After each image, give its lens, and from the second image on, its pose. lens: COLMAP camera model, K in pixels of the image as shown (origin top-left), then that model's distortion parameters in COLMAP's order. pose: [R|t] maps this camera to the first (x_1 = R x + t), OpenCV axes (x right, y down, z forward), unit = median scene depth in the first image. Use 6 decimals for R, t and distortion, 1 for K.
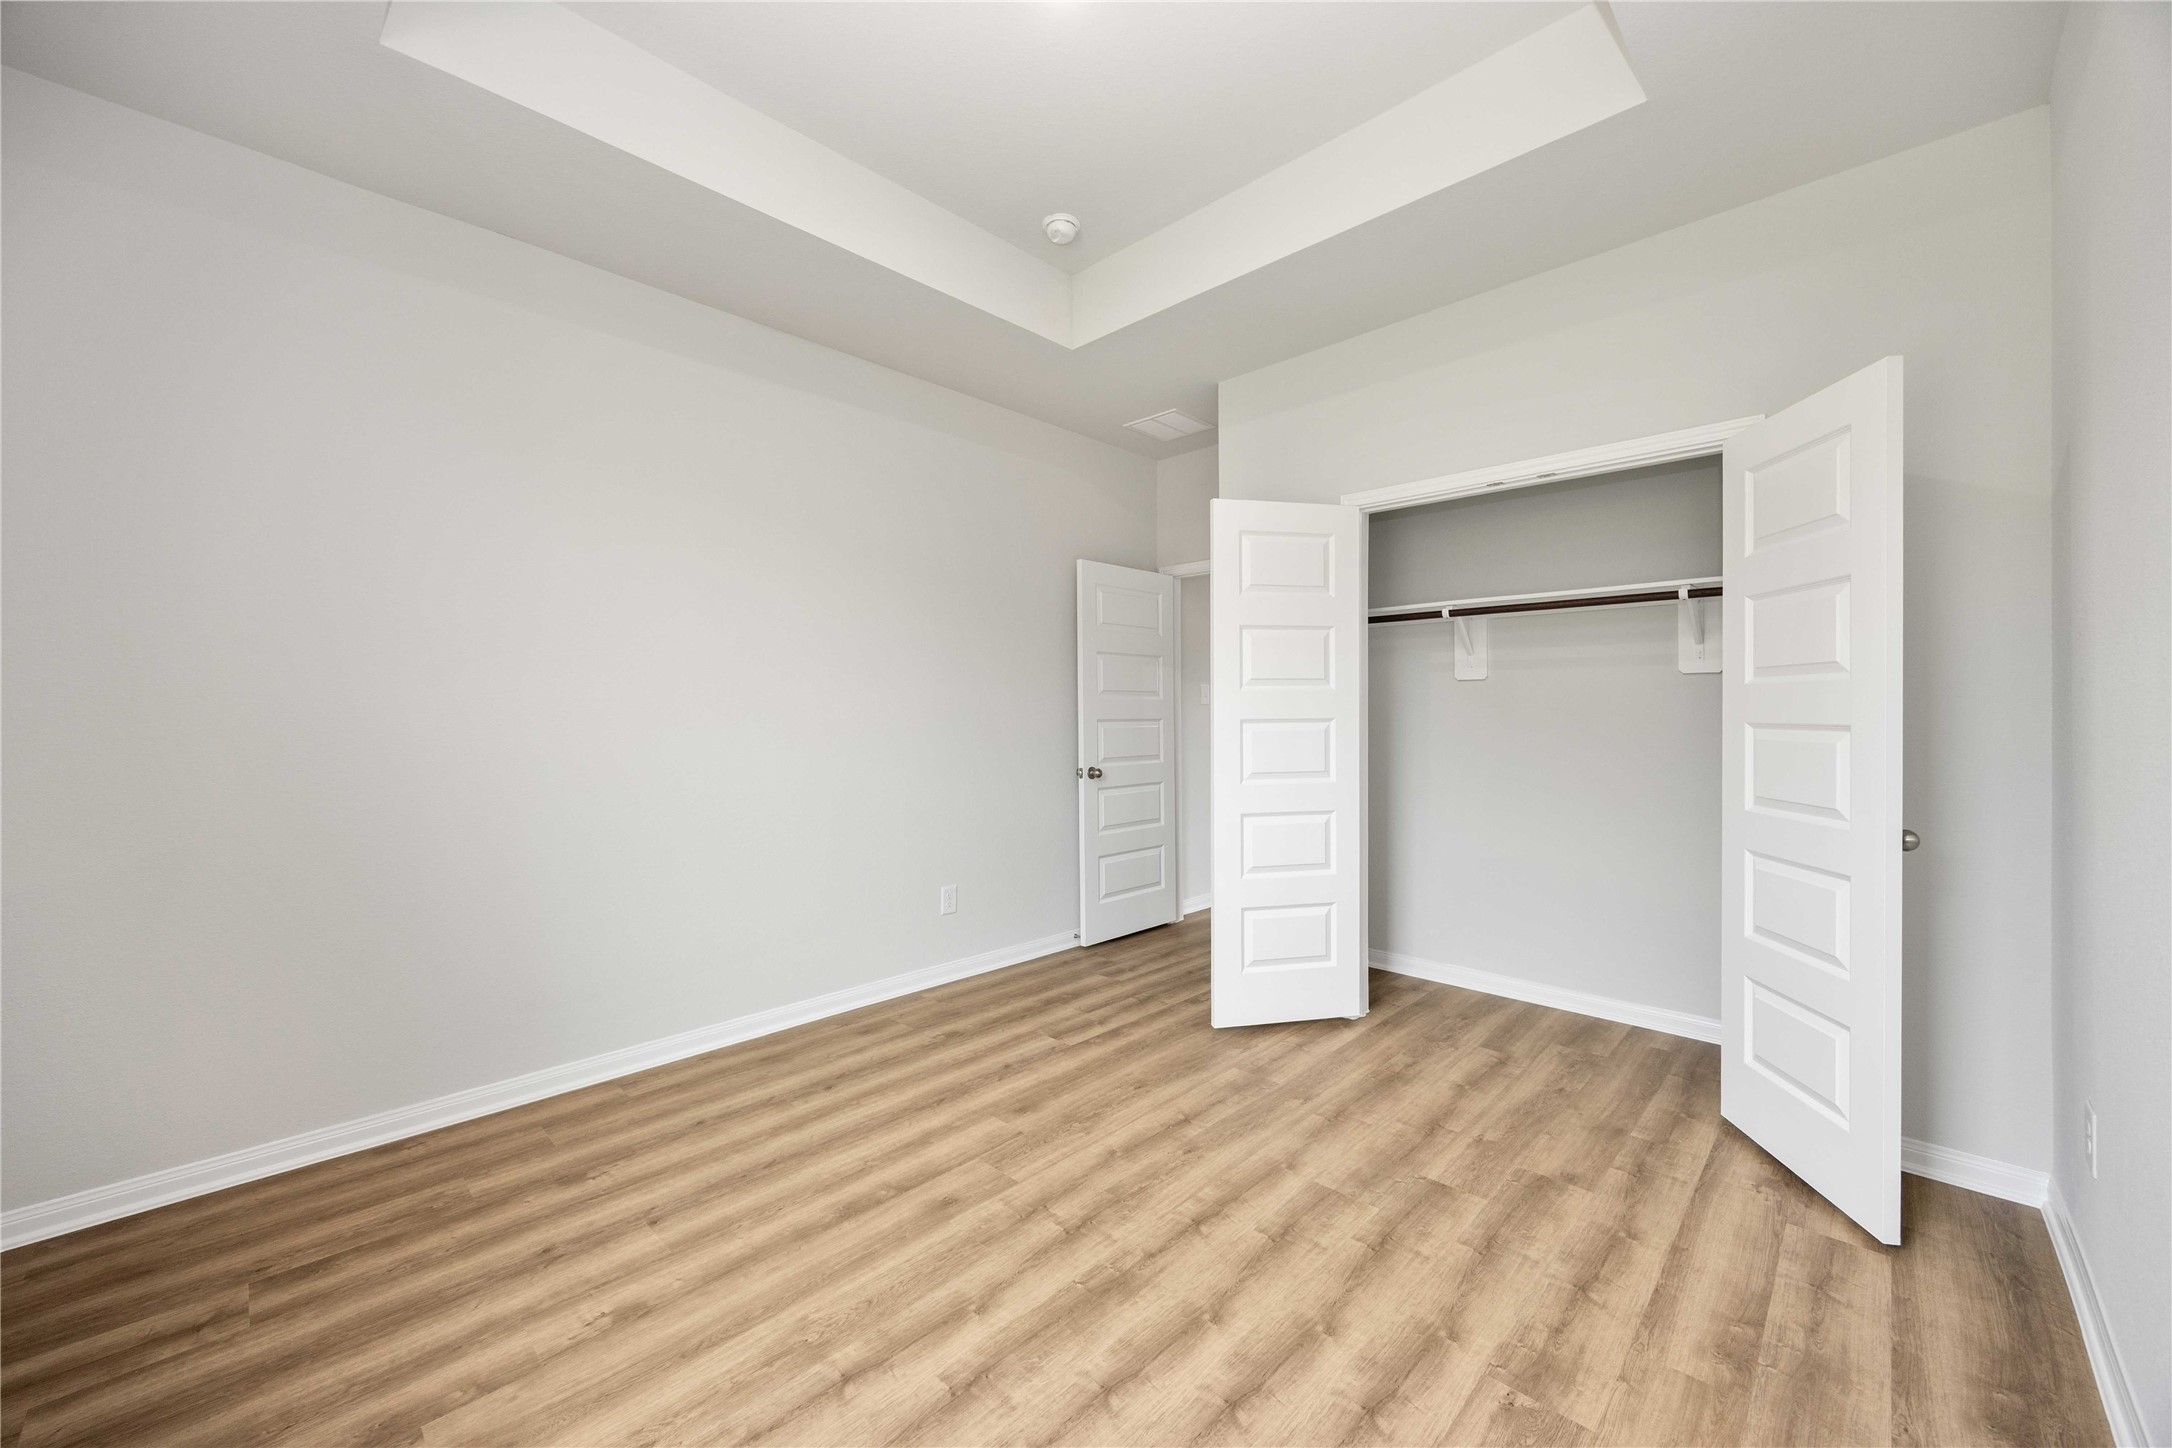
lens RADIAL K [[832.2, 0, 1084.7], [0, 832.2, 713.8], [0, 0, 1]] dist [-0.000928, -0.004779]
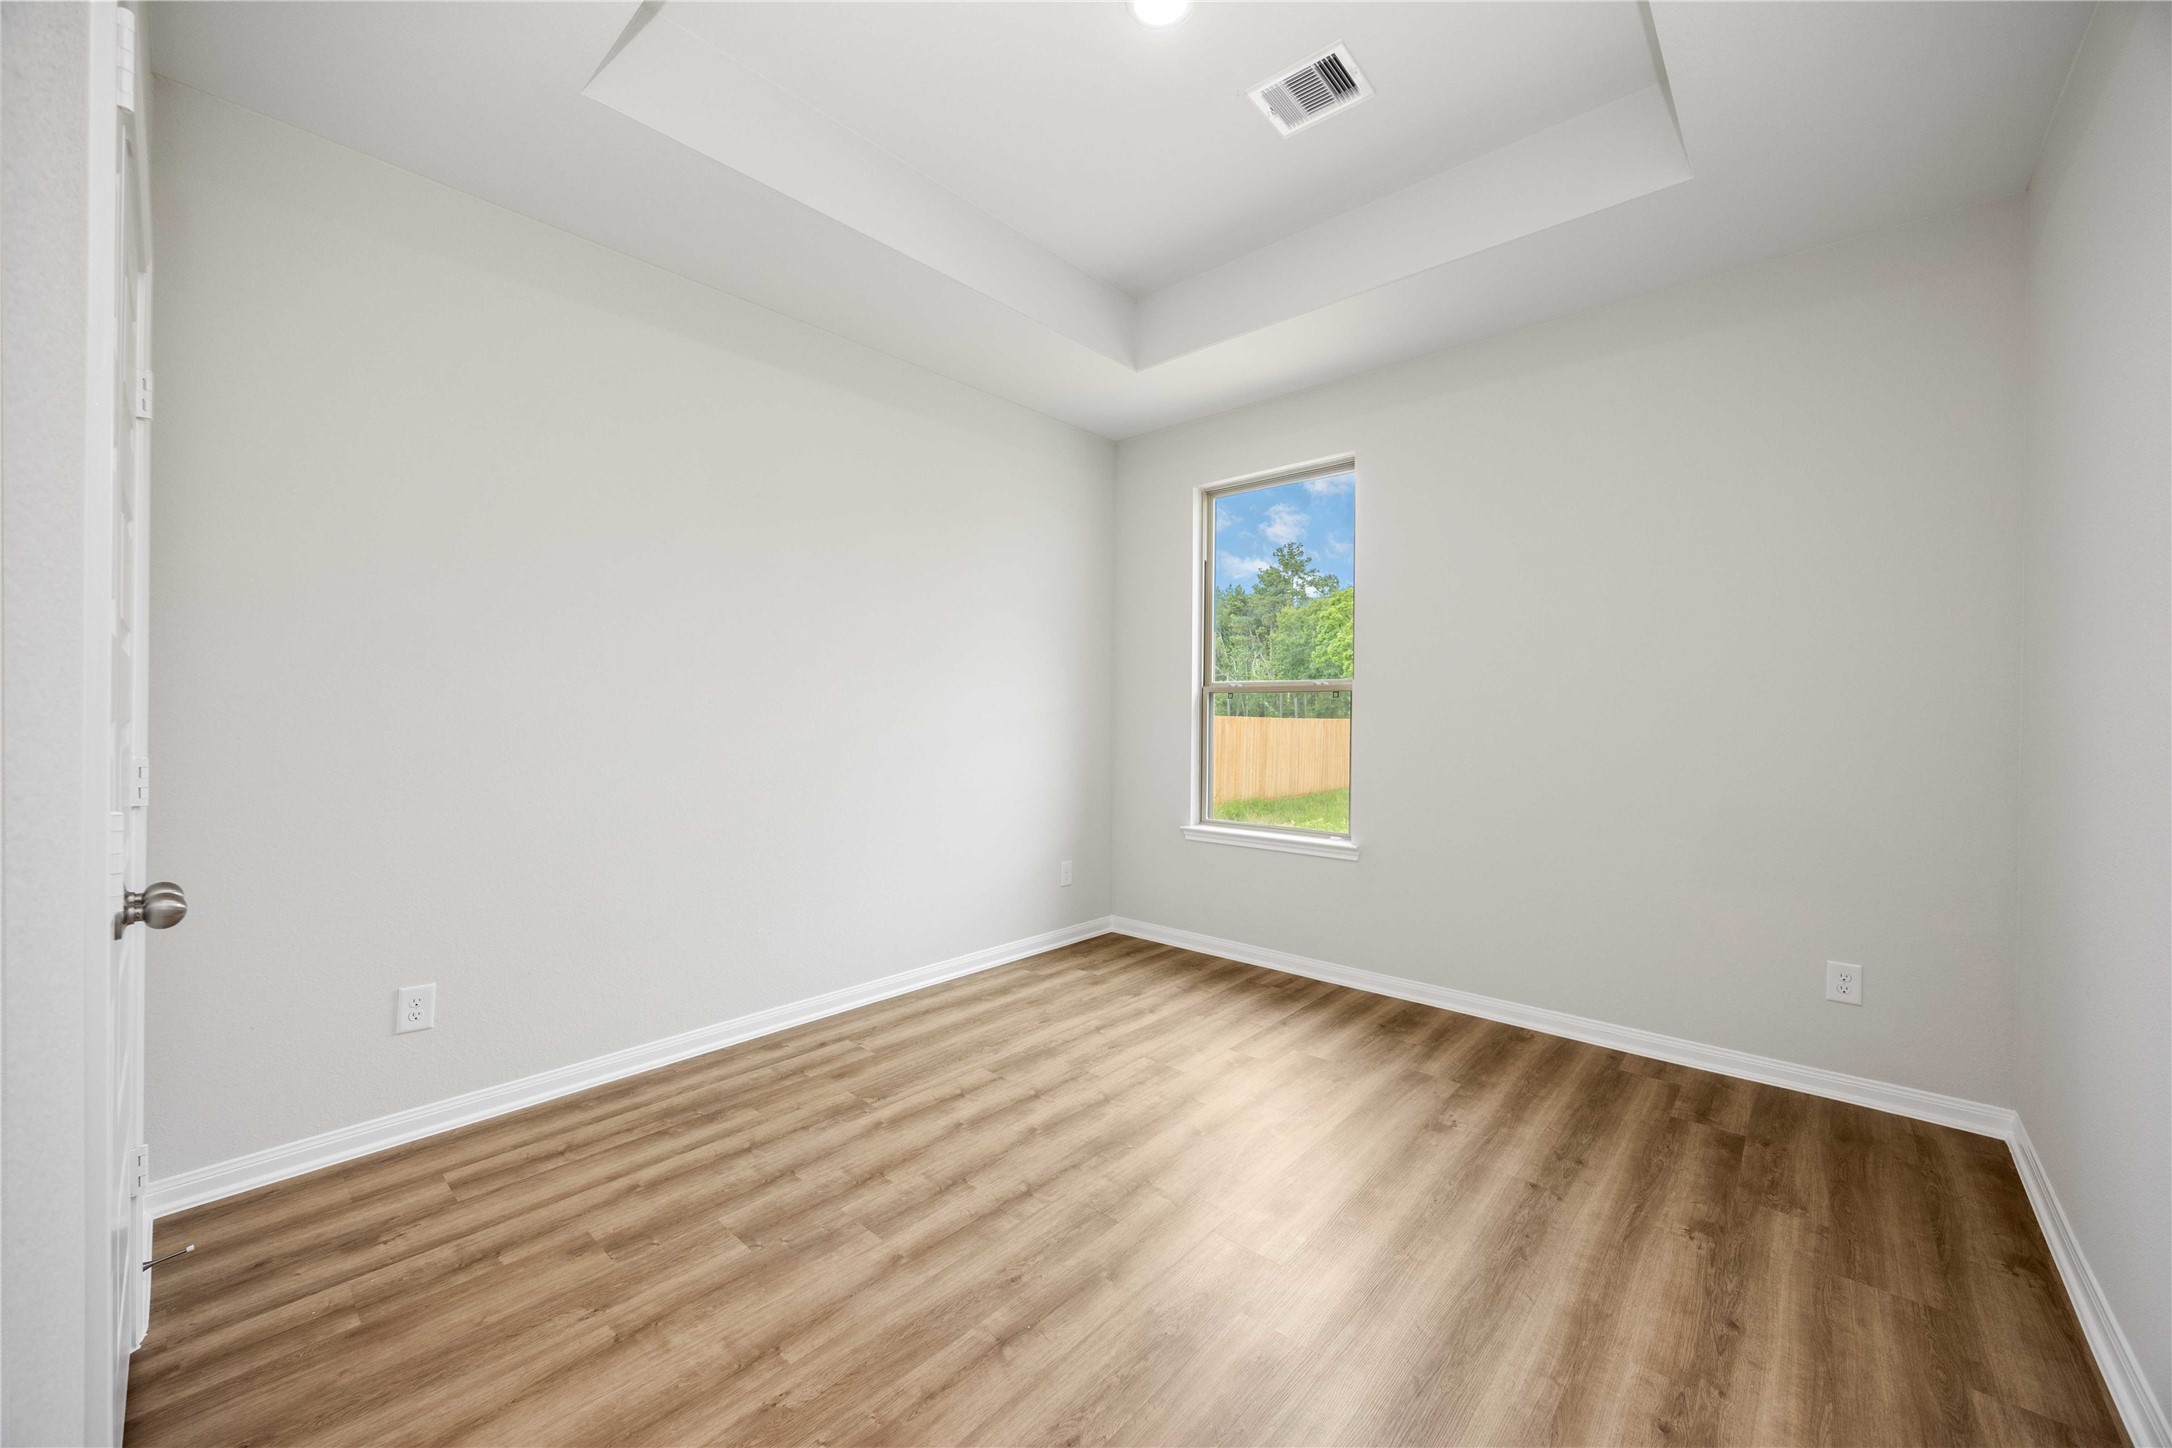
lens RADIAL K [[832.2, 0, 1084.7], [0, 832.2, 713.8], [0, 0, 1]] dist [-0.000928, -0.004779]
pose [[-0.999269, -0.001999, -0.038177, 0.101860], [-0.002043, 0.999997, 0.001109, 0.001774], [0.038175, 0.001186, -0.999270, 1.998754]]
